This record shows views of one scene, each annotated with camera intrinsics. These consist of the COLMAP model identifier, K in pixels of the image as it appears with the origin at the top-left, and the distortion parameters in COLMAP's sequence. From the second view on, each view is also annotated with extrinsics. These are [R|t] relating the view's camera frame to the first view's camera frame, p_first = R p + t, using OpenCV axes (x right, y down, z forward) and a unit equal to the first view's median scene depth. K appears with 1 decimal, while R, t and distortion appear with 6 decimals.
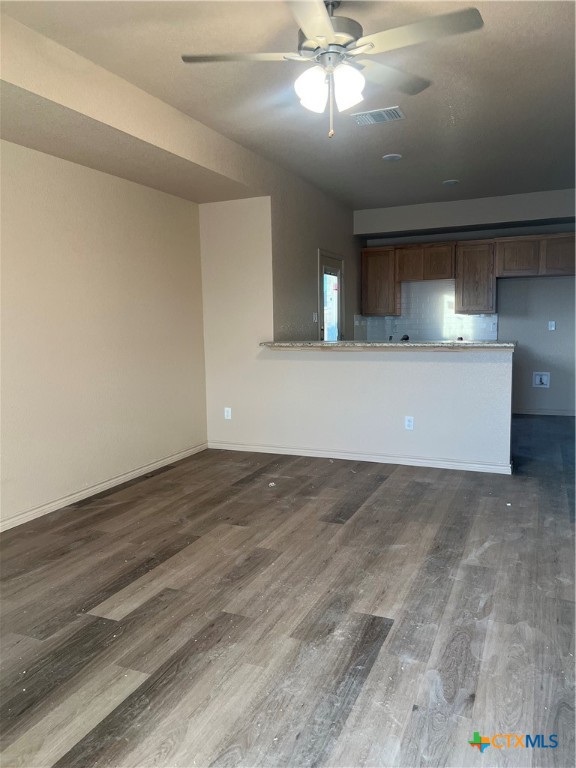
lens RADIAL K [[576.9, 0, 287.5], [0, 576.9, 381.1], [0, 0, 1]] dist [0.053675, -0.061087]
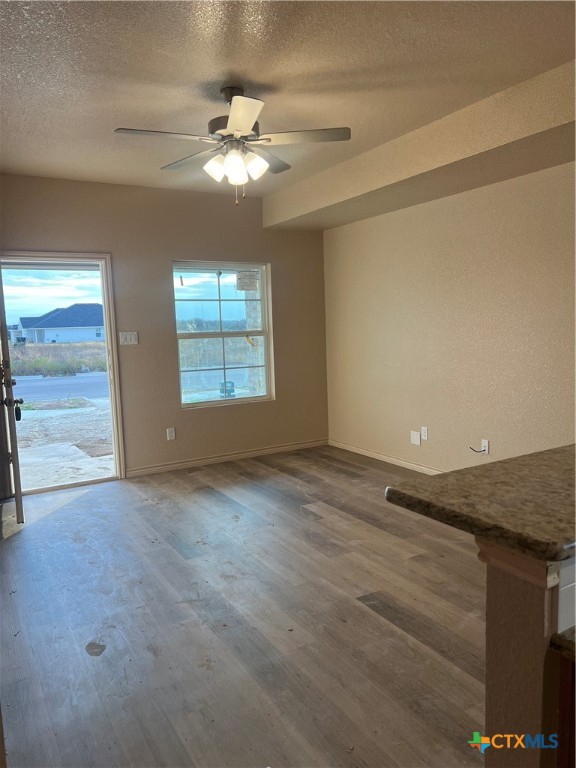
lens RADIAL K [[576.9, 0, 288.0], [0, 576.9, 383.6], [0, 0, 1]] dist [0.053675, -0.061087]
pose [[-0.594517, 0.121516, -0.794848, 0.813021], [-0.044485, 0.982030, 0.183405, -0.207159], [0.802852, 0.144396, -0.578428, 1.432744]]
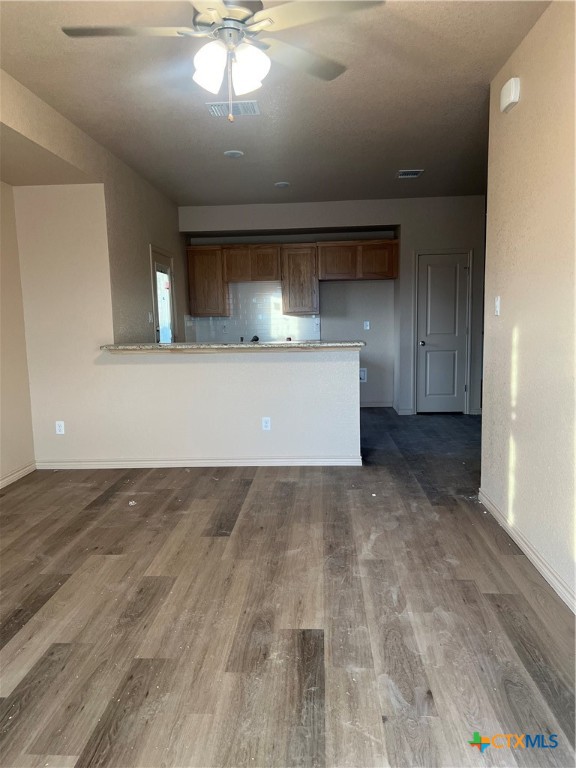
lens RADIAL K [[576.9, 0, 288.0], [0, 576.9, 387.1], [0, 0, 1]] dist [0.053675, -0.061087]
pose [[0.937311, -0.047128, 0.345293, -0.136521], [0.044473, 0.998889, 0.015614, -0.007428], [-0.345645, 0.000721, 0.938365, 0.082909]]
